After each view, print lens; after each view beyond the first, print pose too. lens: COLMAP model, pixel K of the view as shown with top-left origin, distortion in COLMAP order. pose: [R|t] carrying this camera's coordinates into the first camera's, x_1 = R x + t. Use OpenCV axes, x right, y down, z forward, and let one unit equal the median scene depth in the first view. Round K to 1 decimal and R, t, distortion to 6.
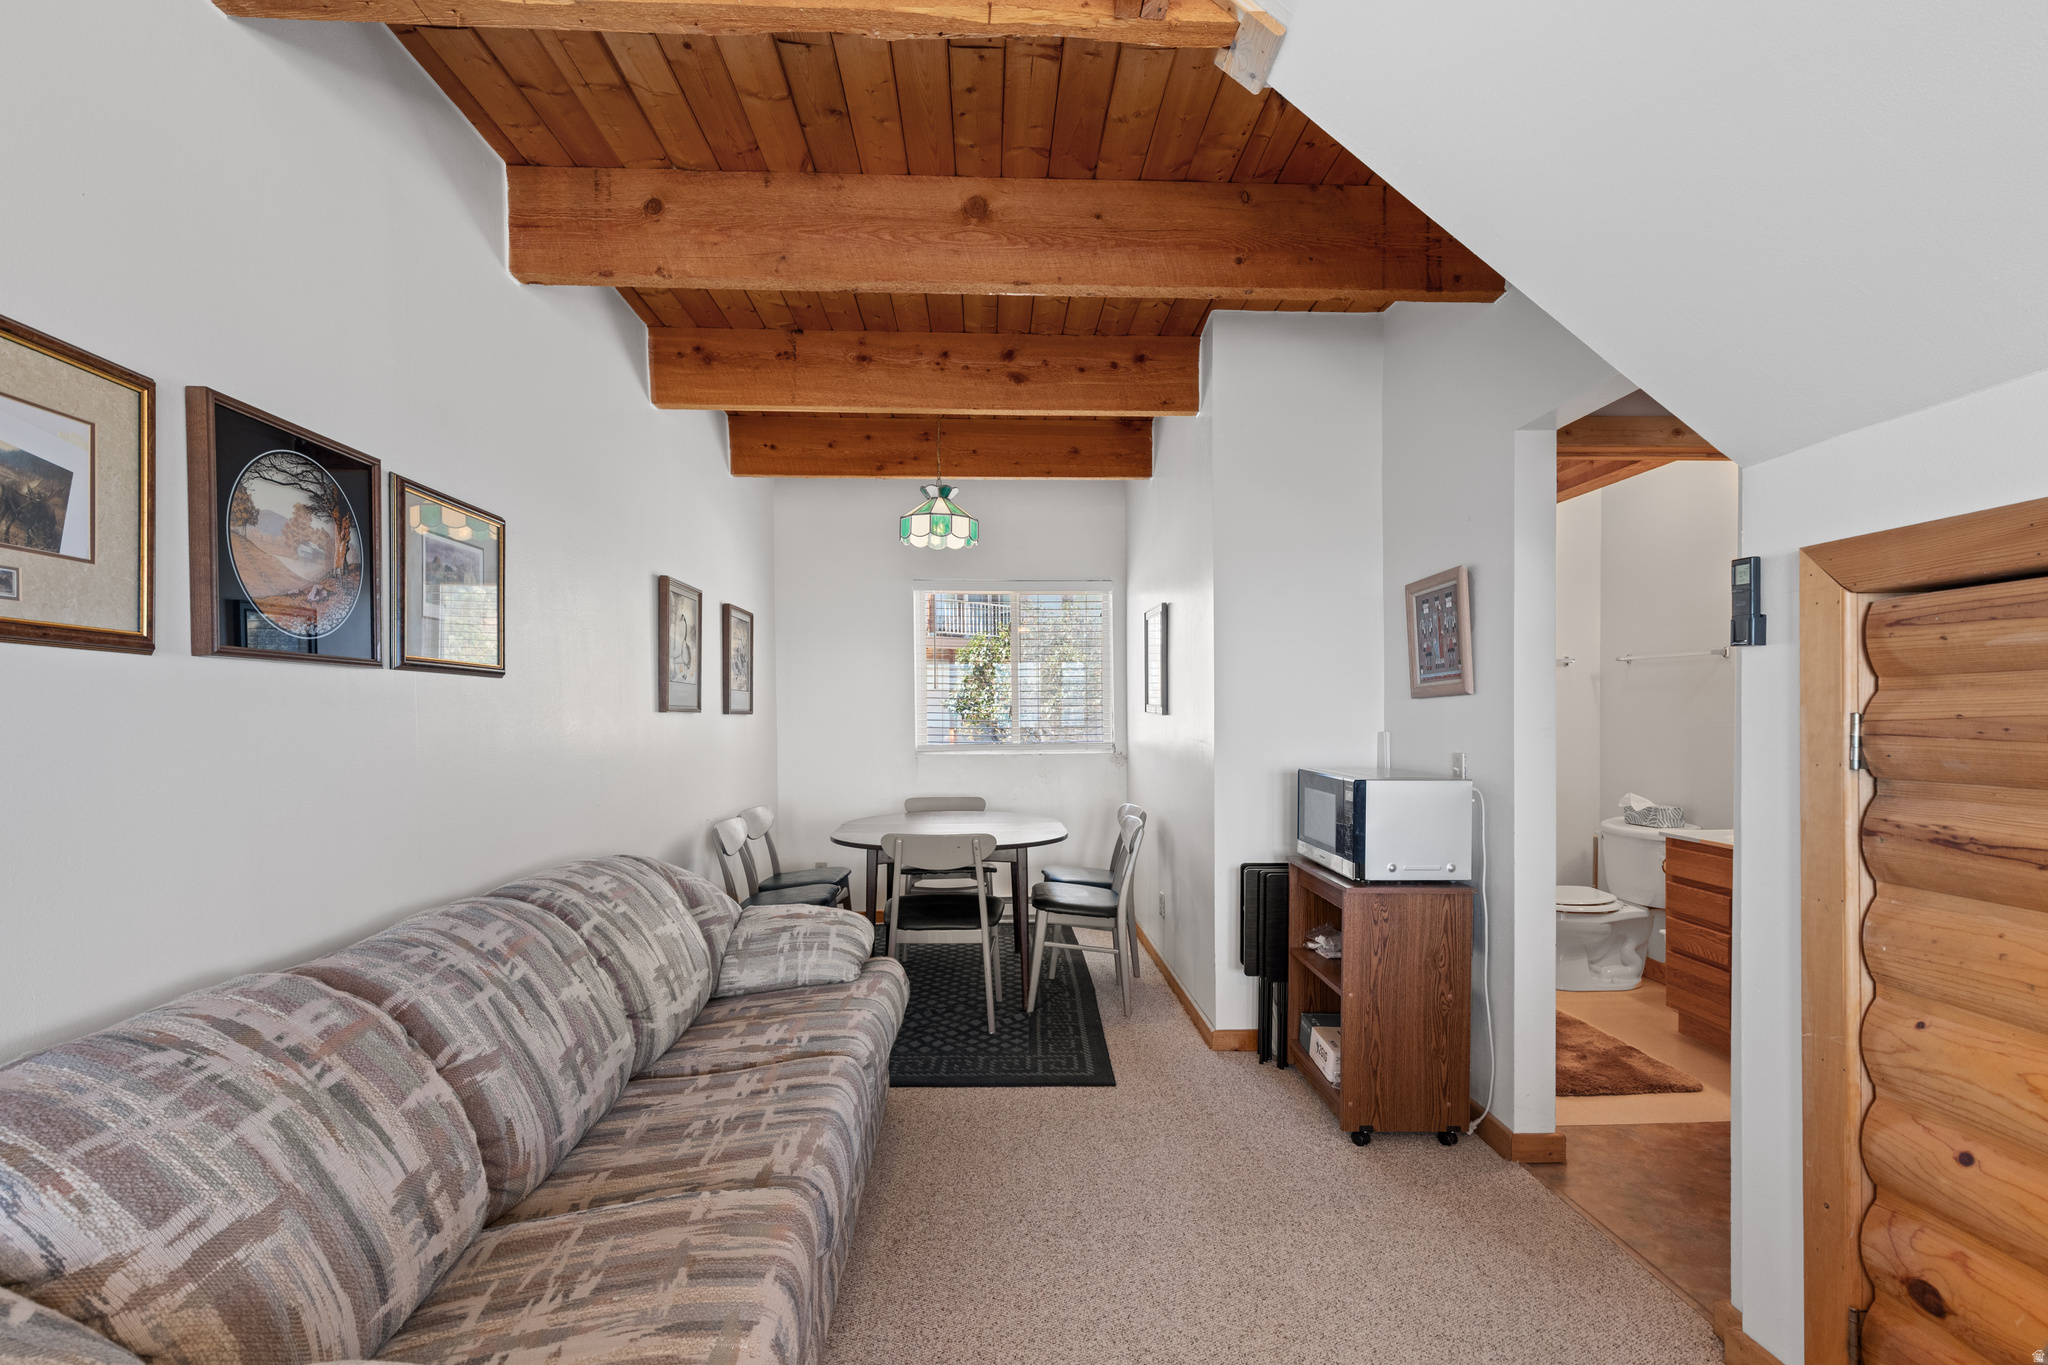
lens RADIAL K [[944.2, 0, 1030.1], [0, 944.2, 690.1], [0, 0, 1]] dist [-0.000900, -0.000037]
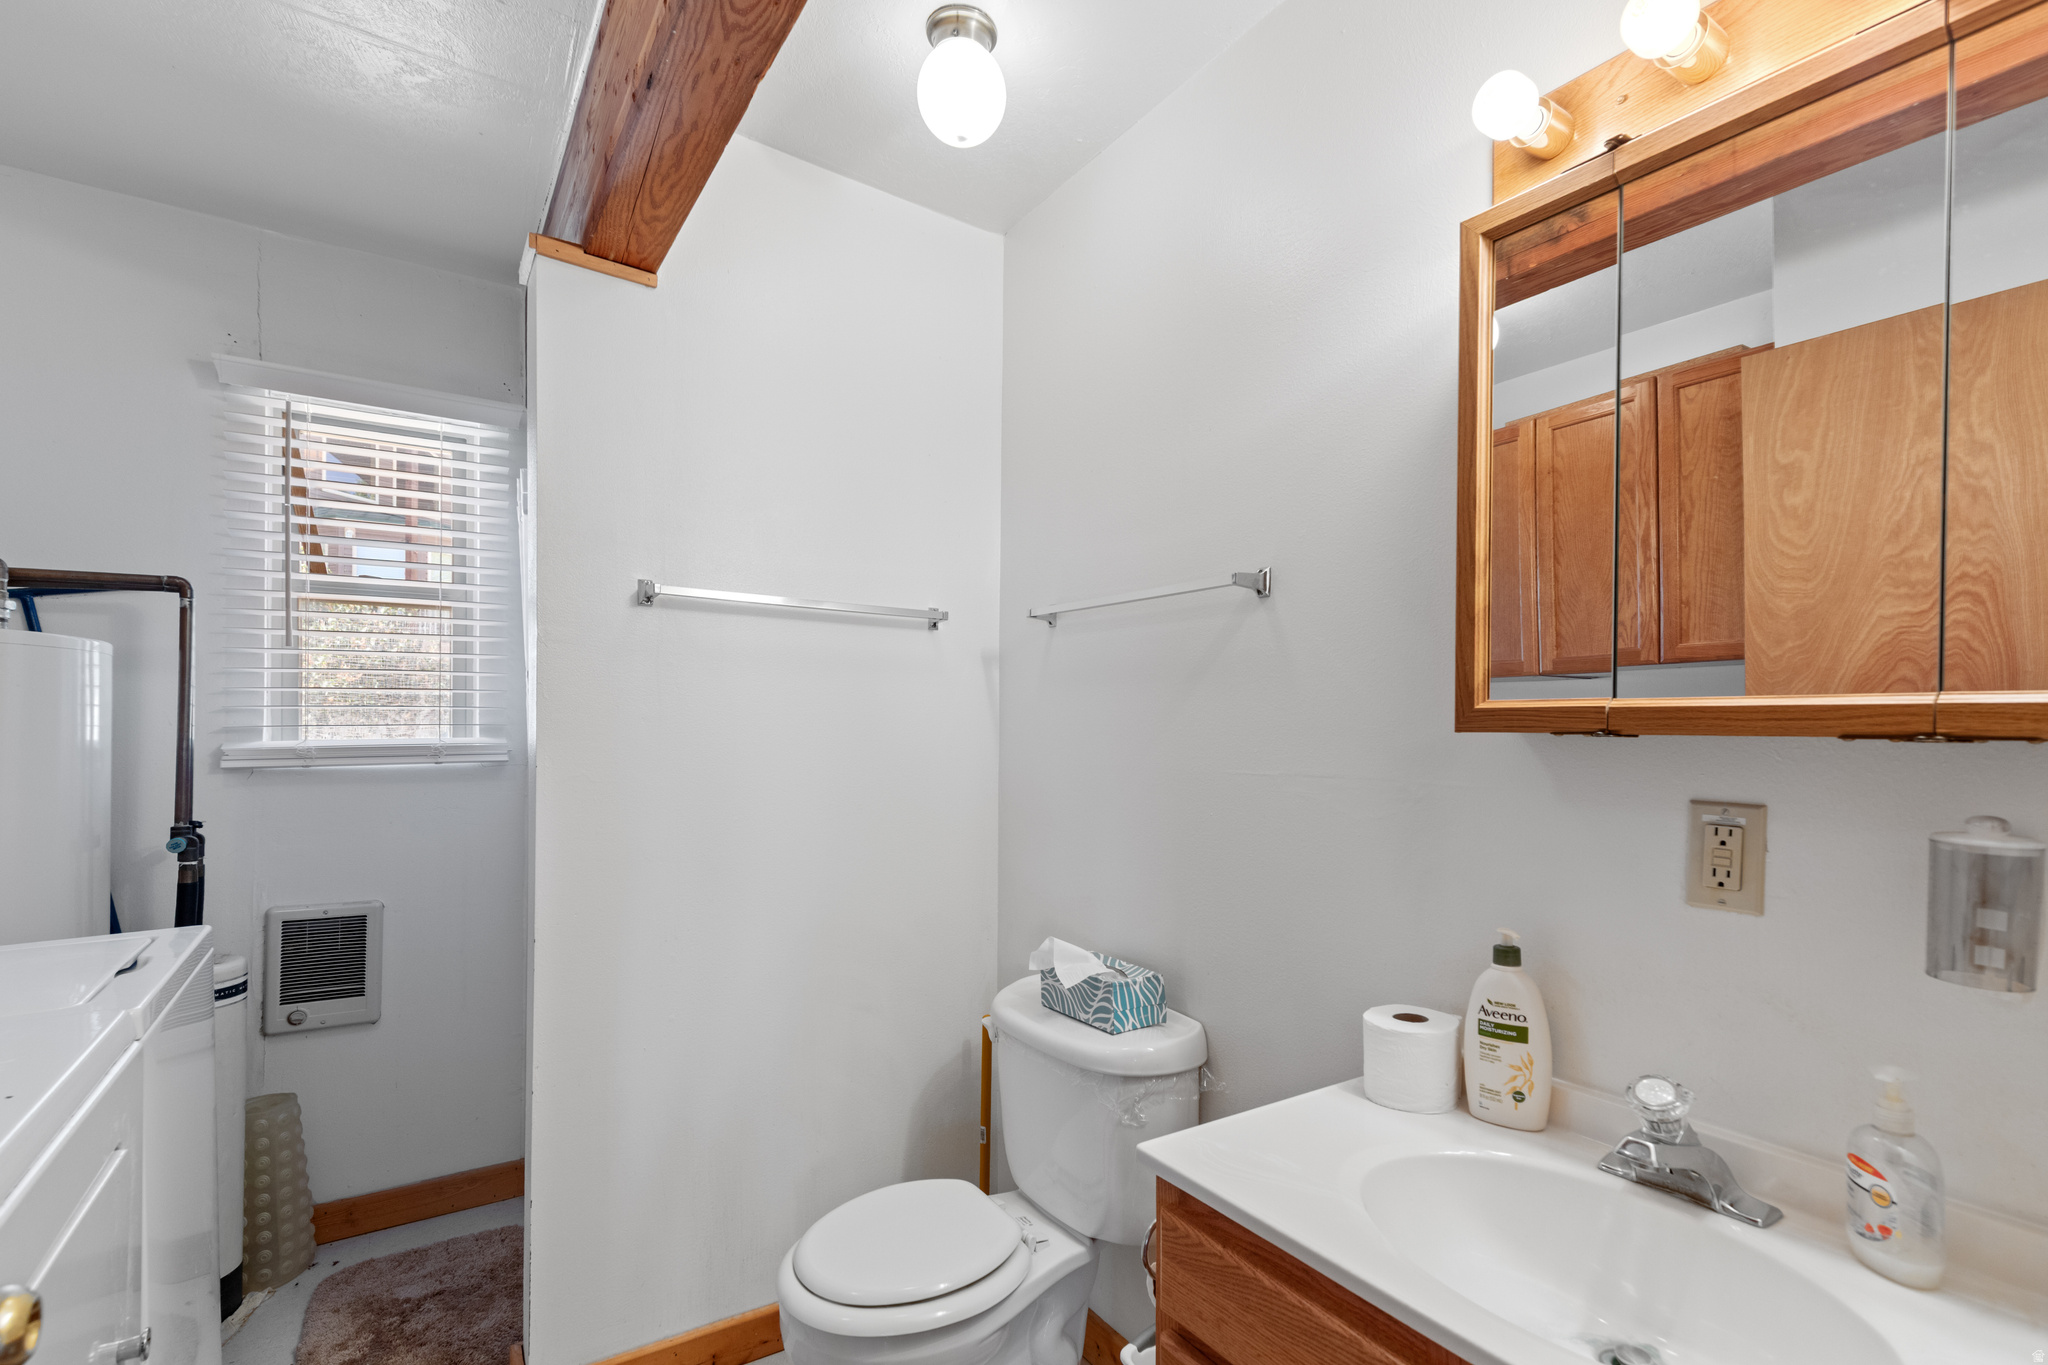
lens RADIAL K [[944.2, 0, 1023.6], [0, 944.2, 700.2], [0, 0, 1]] dist [-0.000900, -0.000037]
pose [[0.861845, 0.008919, 0.507094, 0.414229], [-0.003800, 0.999931, -0.011129, 0.012874], [-0.507158, 0.007664, 0.861819, 0.650037]]
